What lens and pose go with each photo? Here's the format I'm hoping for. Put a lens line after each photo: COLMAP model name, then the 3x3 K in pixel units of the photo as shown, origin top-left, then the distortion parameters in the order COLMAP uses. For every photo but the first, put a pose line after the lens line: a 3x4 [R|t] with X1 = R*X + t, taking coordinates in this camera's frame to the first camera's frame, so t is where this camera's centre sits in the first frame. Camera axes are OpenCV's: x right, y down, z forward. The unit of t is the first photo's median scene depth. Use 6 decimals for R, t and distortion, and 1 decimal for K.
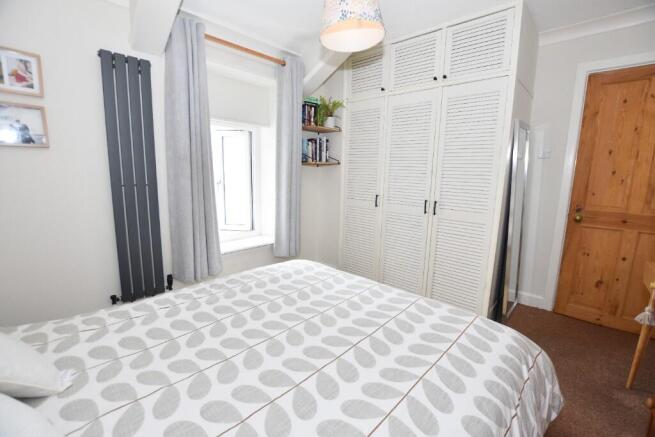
lens RADIAL K [[290.7, 0, 326.6], [0, 290.7, 217.1], [0, 0, 1]] dist [-0.016327, 0.001463]
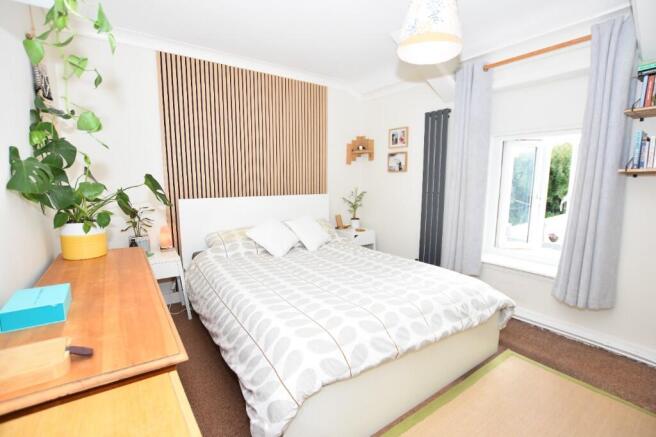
lens RADIAL K [[291.2, 0, 327.7], [0, 291.2, 218.7], [0, 0, 1]] dist [-0.016327, 0.001463]
pose [[-0.241316, 0.119726, -0.963033, 1.232048], [-0.155957, 0.974678, 0.160253, -0.161882], [0.957833, 0.188864, -0.216533, 1.011486]]
